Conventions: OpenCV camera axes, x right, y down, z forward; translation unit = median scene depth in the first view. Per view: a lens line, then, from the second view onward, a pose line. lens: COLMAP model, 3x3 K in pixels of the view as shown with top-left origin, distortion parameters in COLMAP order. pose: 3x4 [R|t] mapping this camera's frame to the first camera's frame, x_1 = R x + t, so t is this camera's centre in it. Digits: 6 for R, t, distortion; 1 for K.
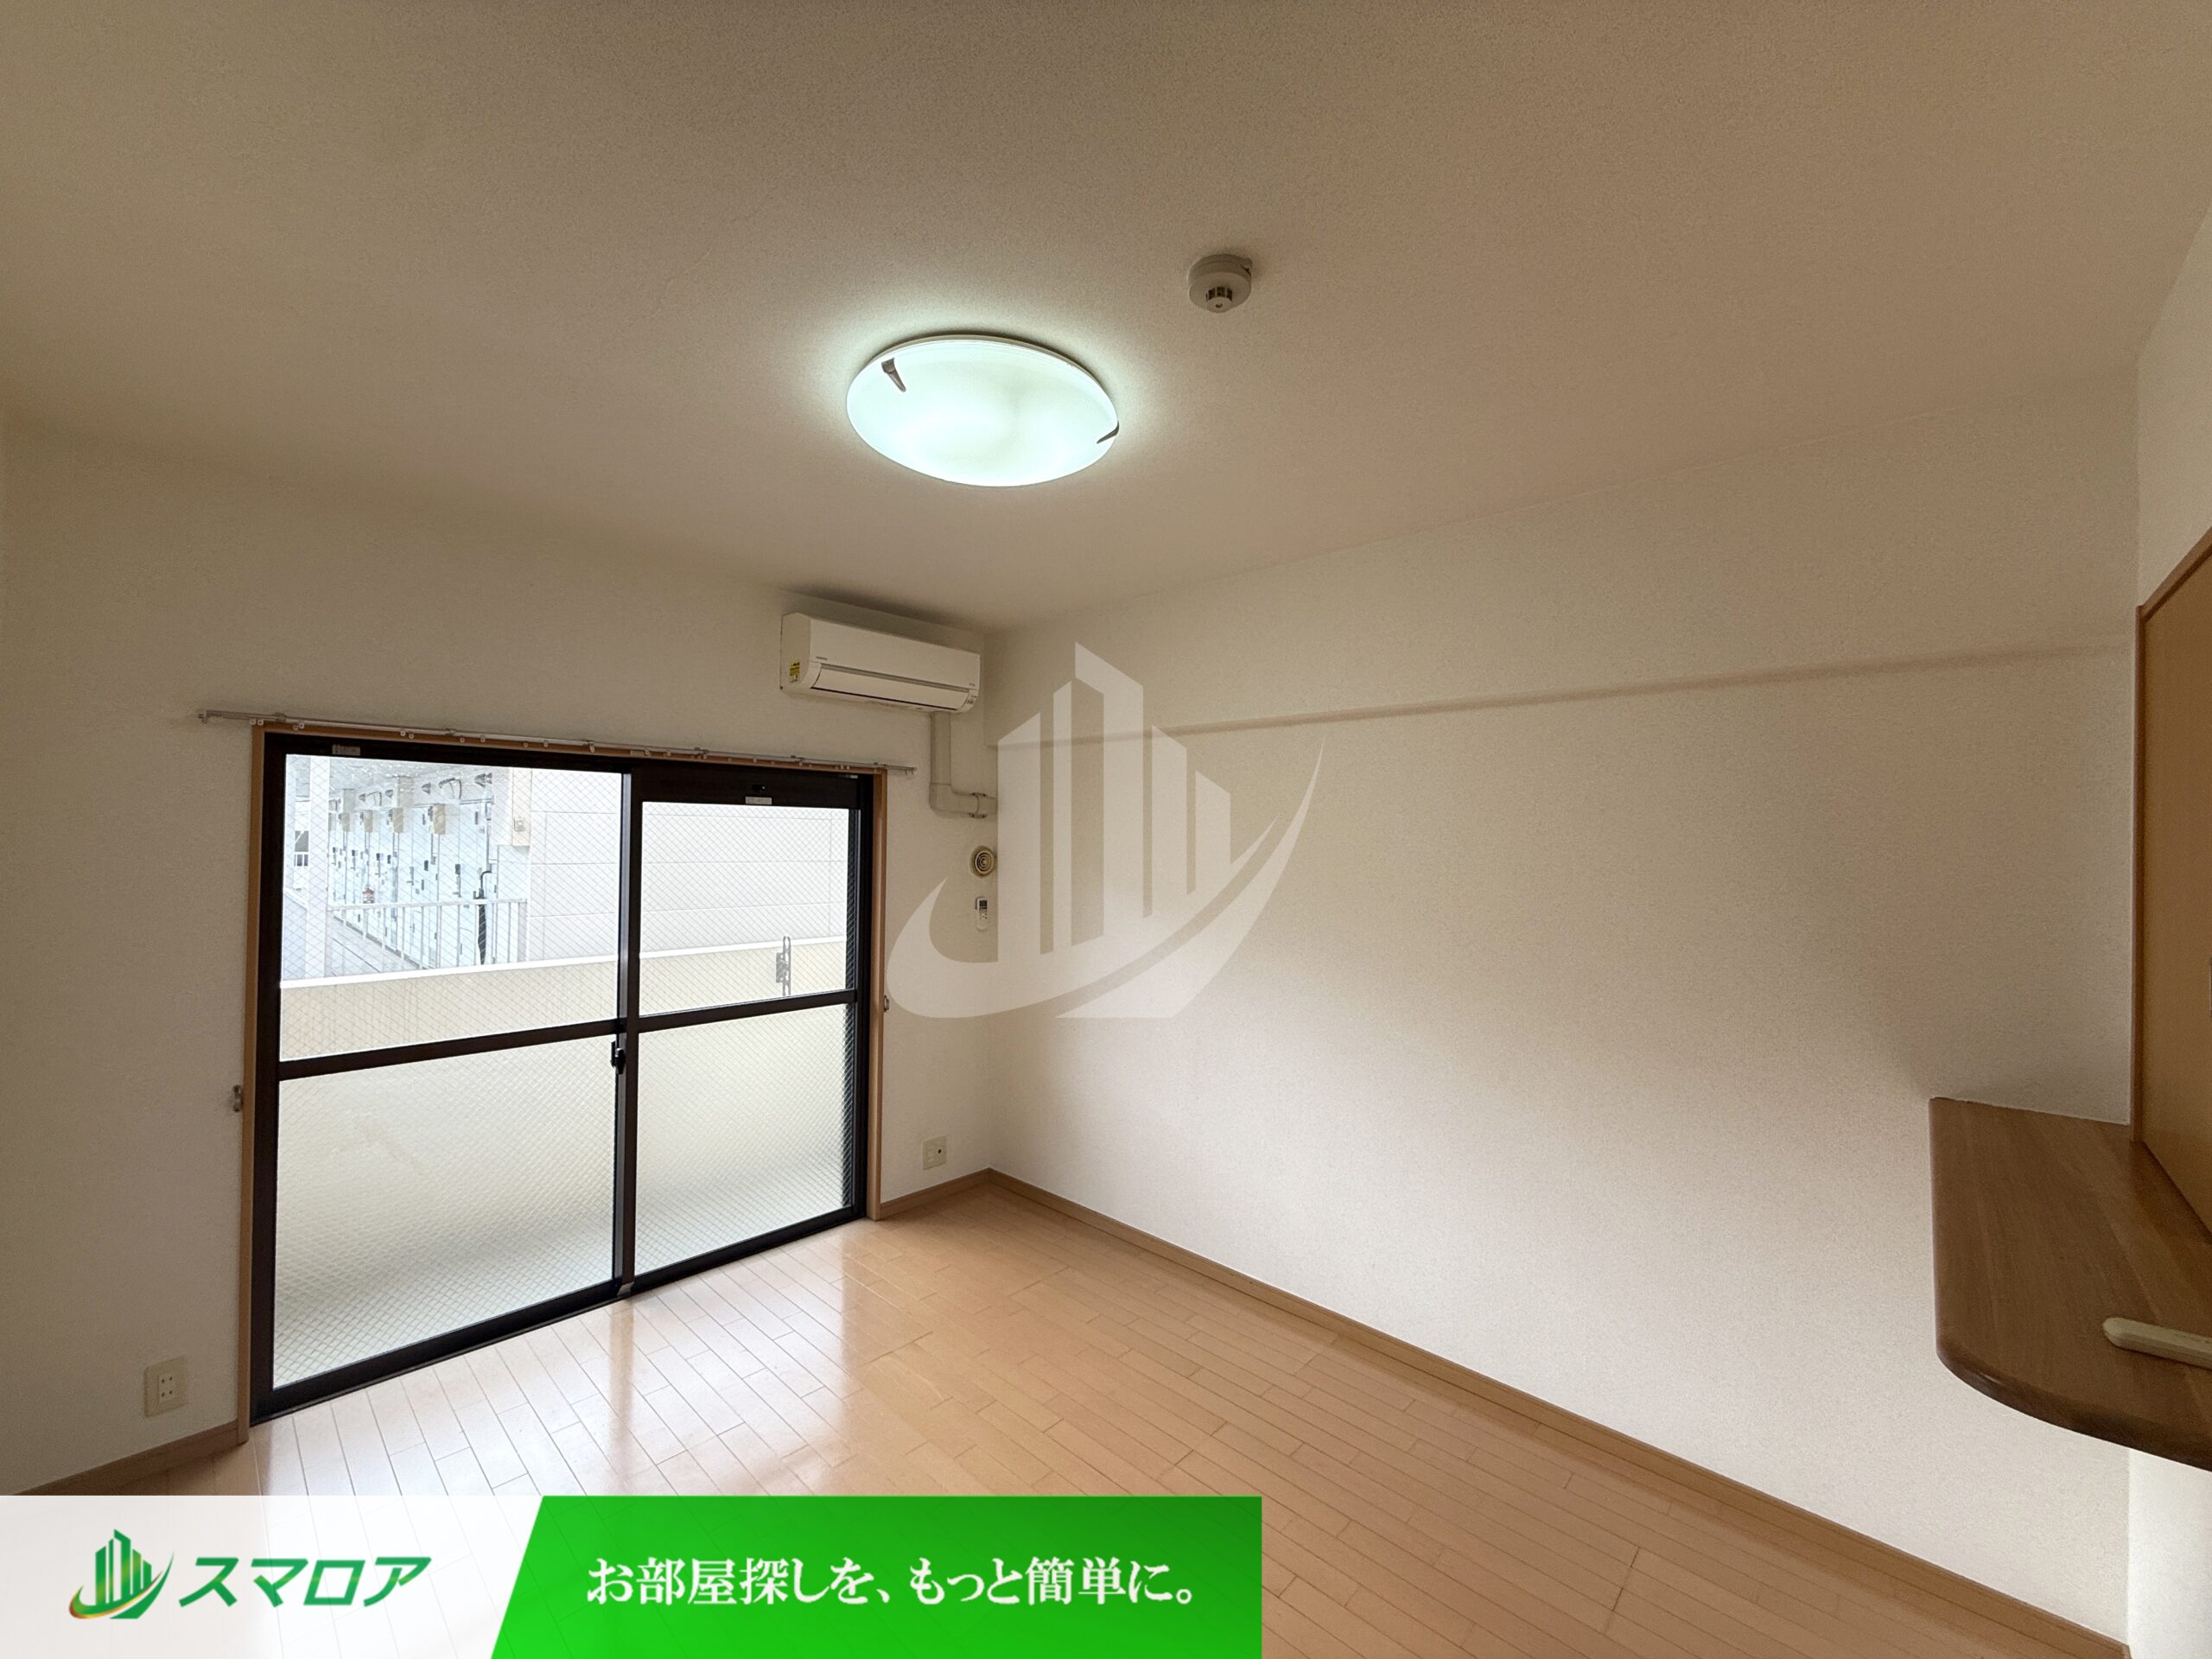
lens RADIAL K [[873.2, 0, 1106.0], [0, 873.2, 829.5], [0, 0, 1]] dist [0.001609, 0.000113]
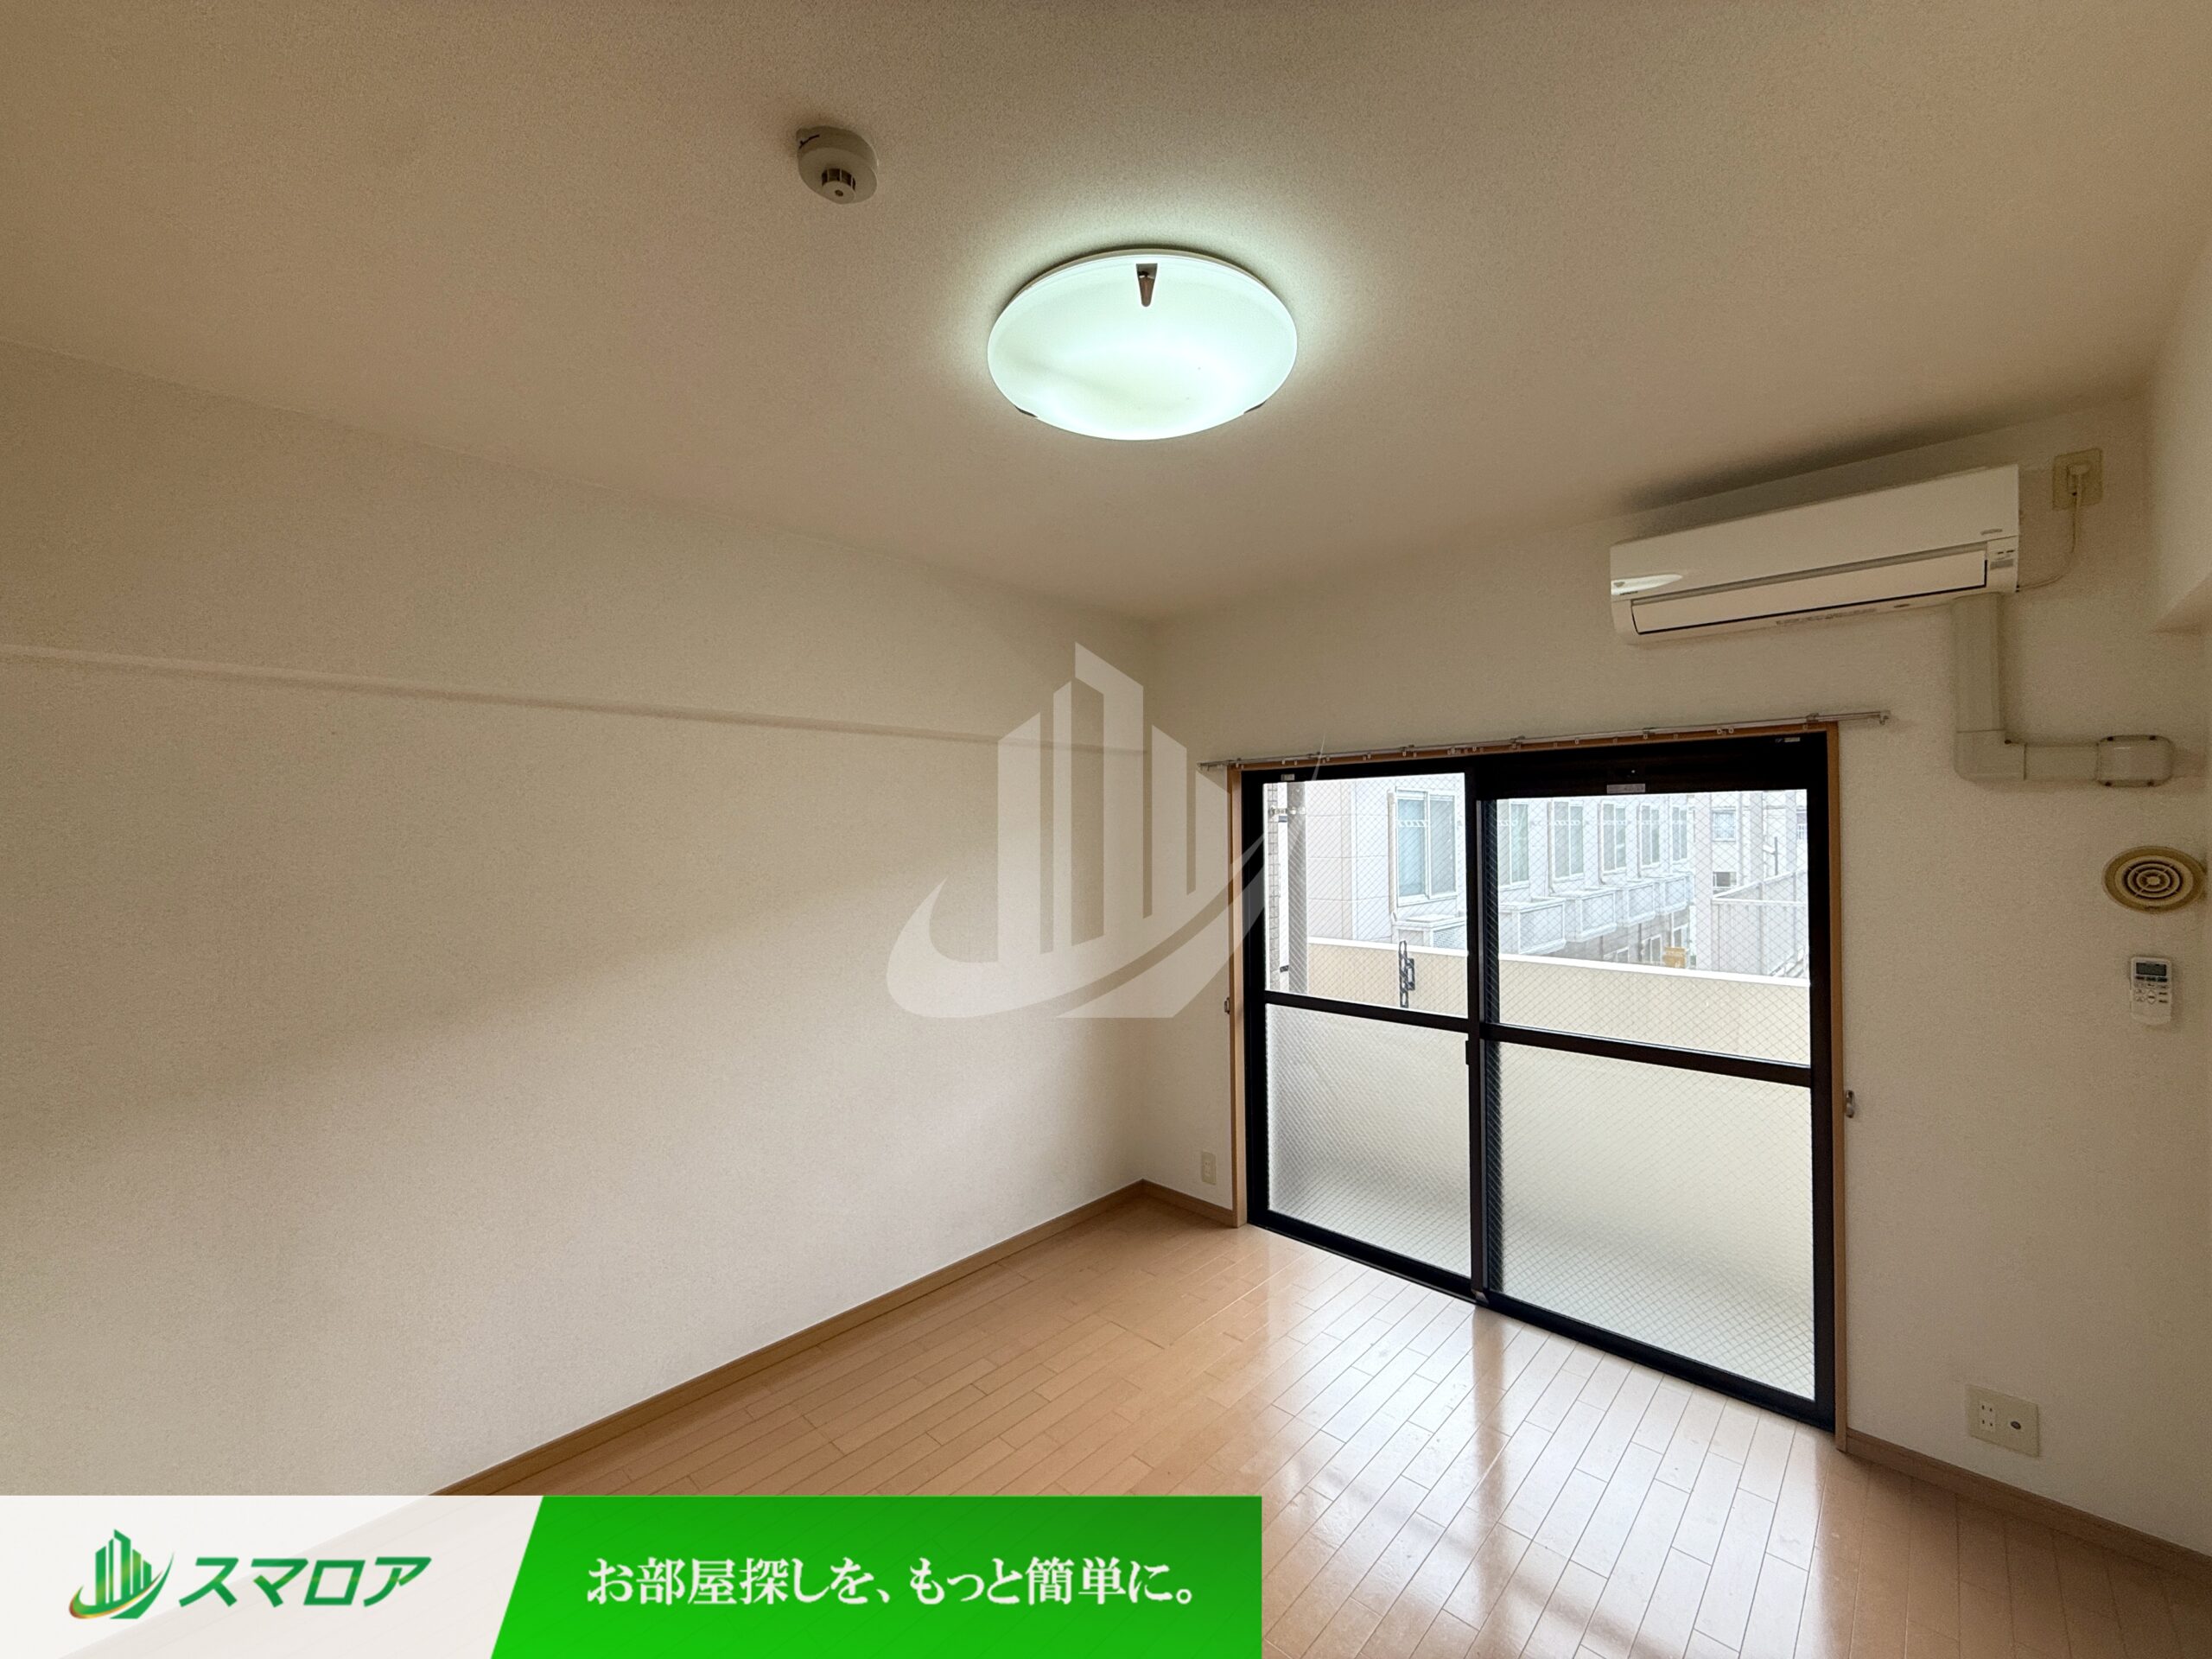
lens RADIAL K [[885.7, 0, 1106.0], [0, 885.7, 829.5], [0, 0, 1]] dist [-0.006425, -0.000081]
pose [[-0.008249, -0.019148, -0.999783, 0.437404], [0.015292, 0.999697, -0.019272, 0.013266], [0.999849, -0.015447, -0.007953, 0.573420]]
